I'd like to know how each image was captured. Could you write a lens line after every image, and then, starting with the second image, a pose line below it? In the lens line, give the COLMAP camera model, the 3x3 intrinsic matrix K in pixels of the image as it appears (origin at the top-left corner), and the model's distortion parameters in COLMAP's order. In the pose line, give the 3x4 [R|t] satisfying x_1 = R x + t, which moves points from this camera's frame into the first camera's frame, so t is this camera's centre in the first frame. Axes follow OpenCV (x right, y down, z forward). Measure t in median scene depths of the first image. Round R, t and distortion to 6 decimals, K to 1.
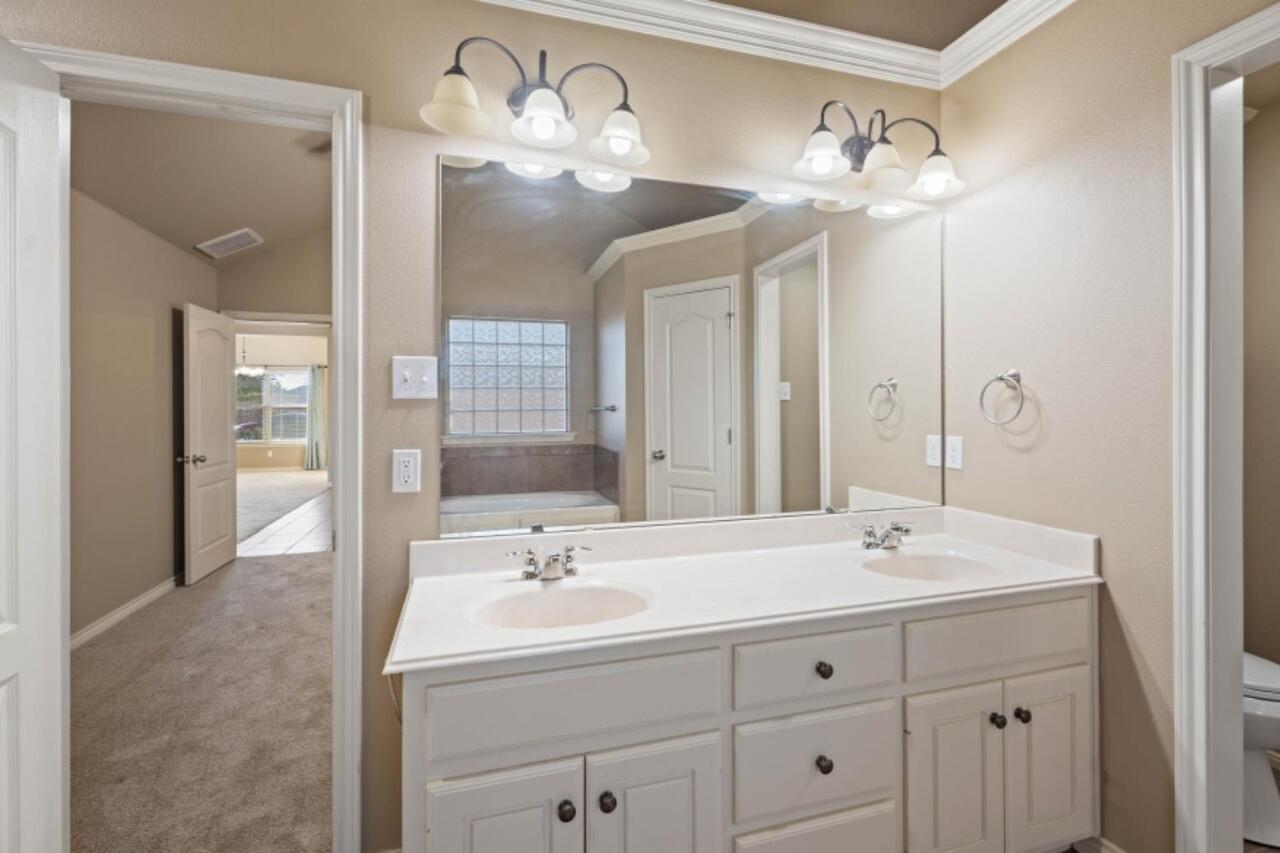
lens RADIAL K [[577.3, 0, 650.7], [0, 577.3, 400.8], [0, 0, 1]] dist [-0.000951, -0.000222]
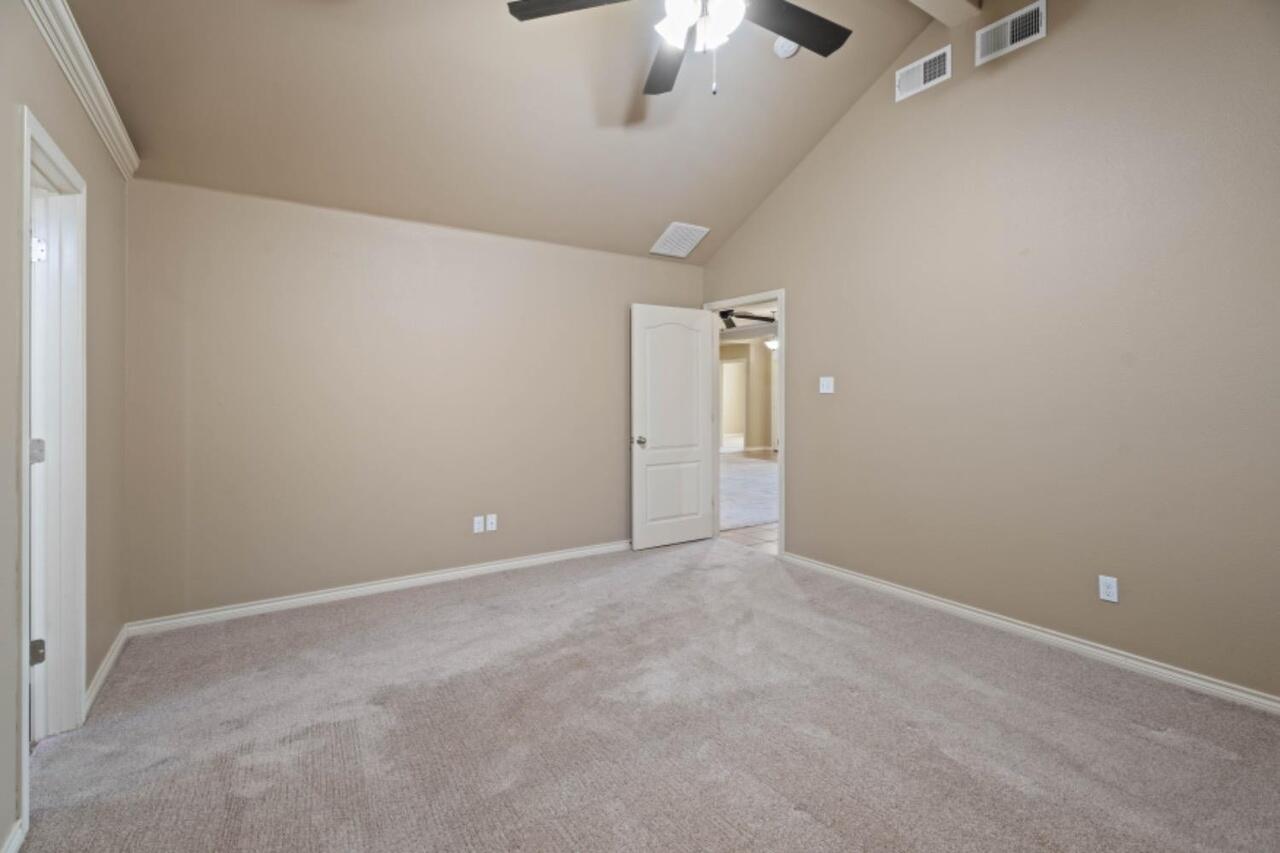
lens RADIAL K [[577.3, 0, 645.8], [0, 577.3, 392.5], [0, 0, 1]] dist [-0.000951, -0.000222]
pose [[0.295998, 0.006581, -0.955166, 0.292652], [-0.000560, 0.999977, 0.006717, 0.000267], [0.955188, -0.001453, 0.295995, 0.675135]]
